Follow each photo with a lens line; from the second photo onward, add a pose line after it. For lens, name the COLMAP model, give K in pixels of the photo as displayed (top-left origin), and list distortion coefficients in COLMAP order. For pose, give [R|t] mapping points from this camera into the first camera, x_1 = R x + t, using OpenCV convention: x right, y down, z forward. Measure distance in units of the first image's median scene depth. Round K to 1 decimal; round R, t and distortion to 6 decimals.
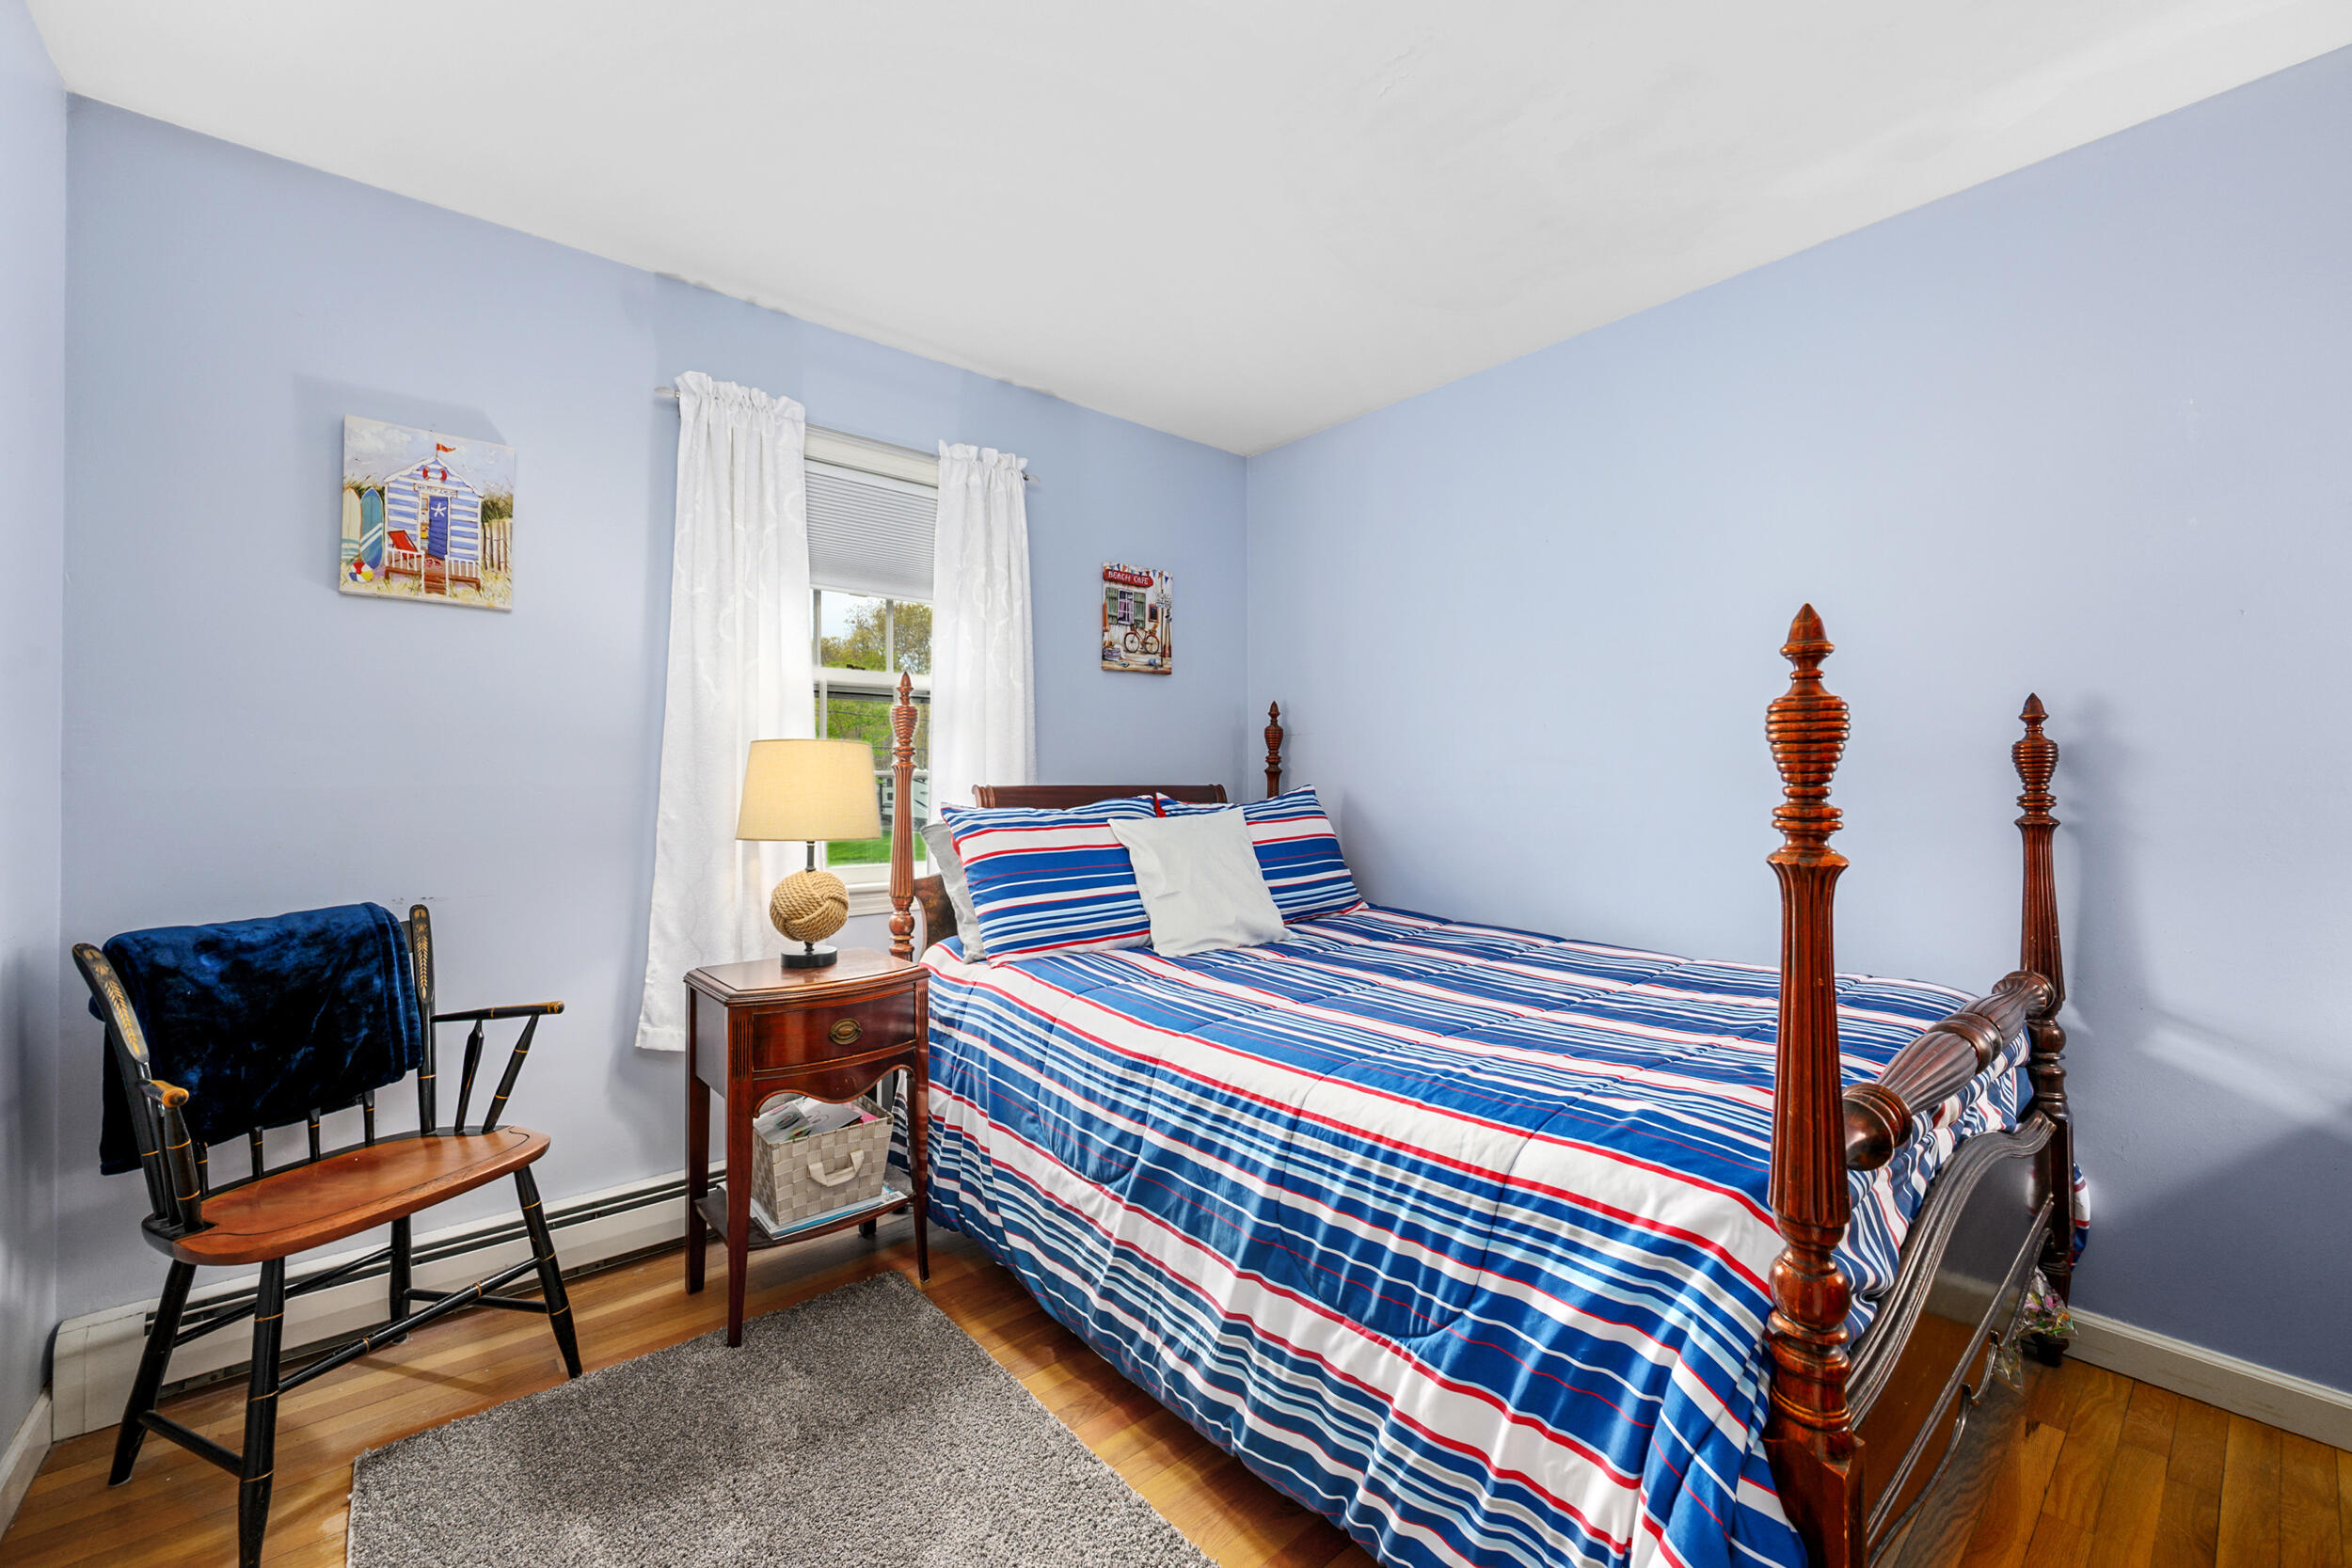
lens RADIAL K [[973.9, 0, 1176.0], [0, 973.9, 784.0], [0, 0, 1]] dist [-0.000489, -0.000076]
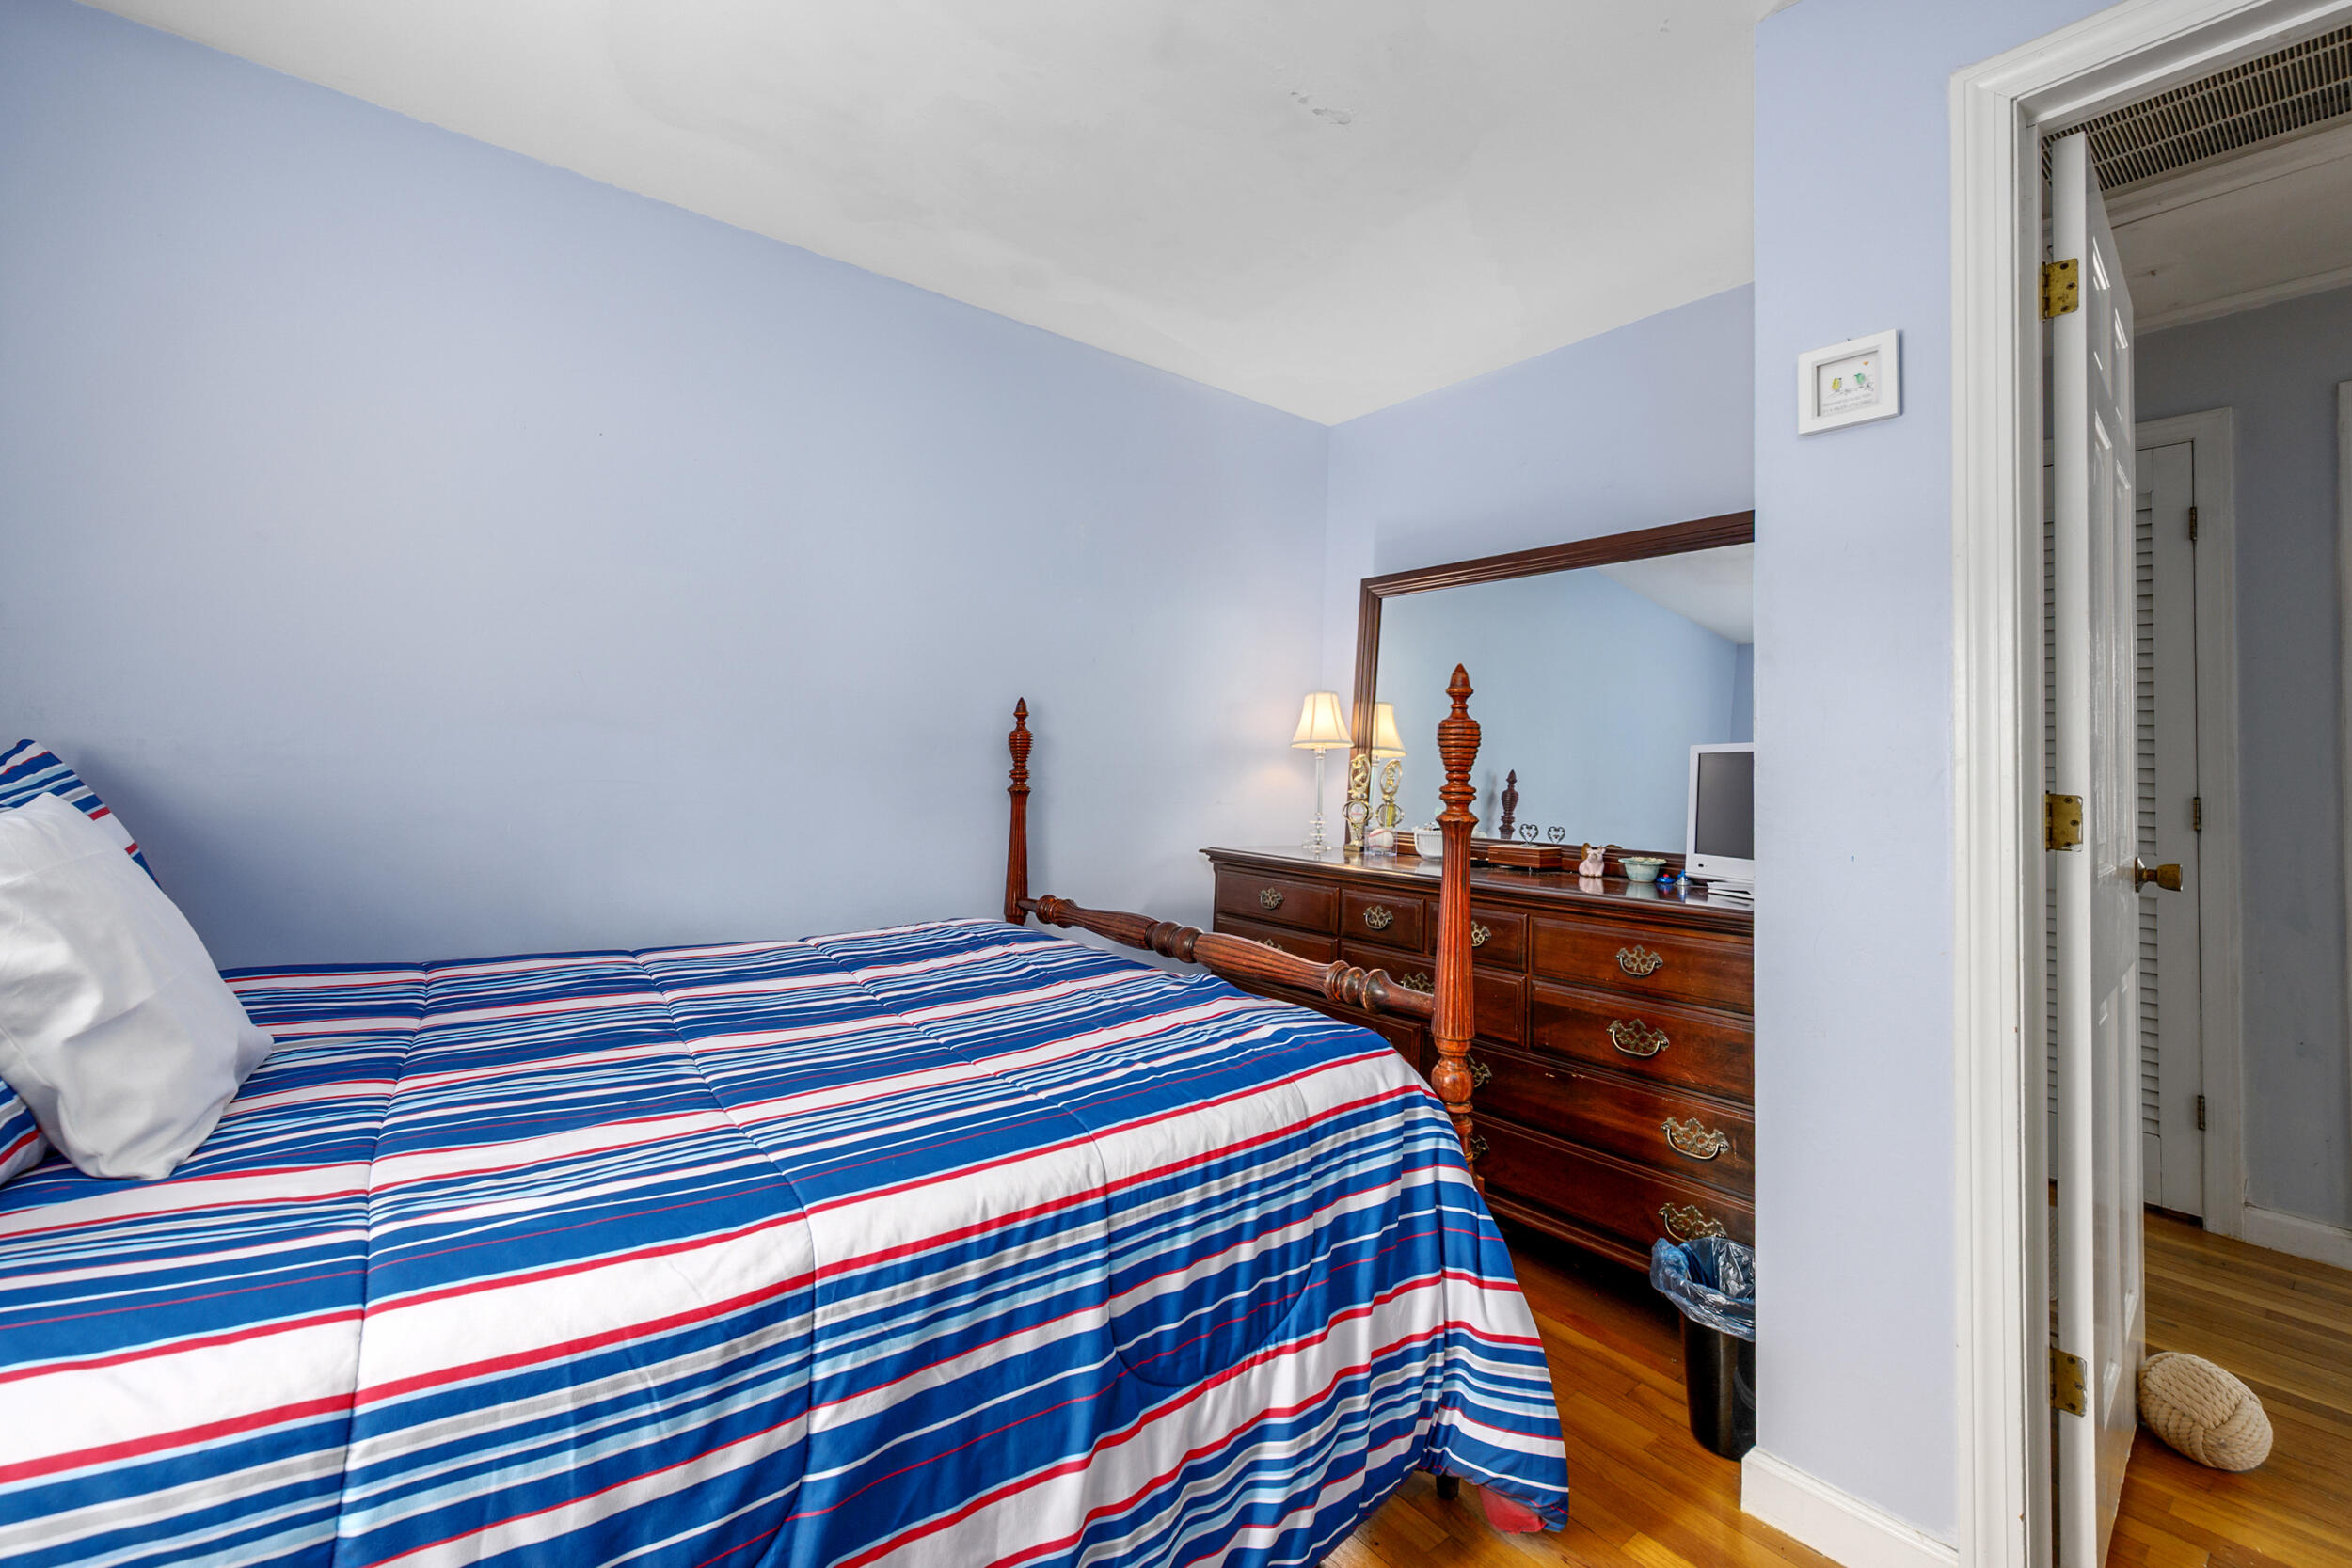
lens RADIAL K [[965.5, 0, 1175.9], [0, 965.5, 734.4], [0, 0, 1]] dist [-0.000026, -0.000013]
pose [[0.030086, 0.033429, 0.998988, -0.693463], [-0.022934, 0.999201, -0.032745, 0.000825], [-0.999284, -0.021926, 0.030829, 0.994033]]
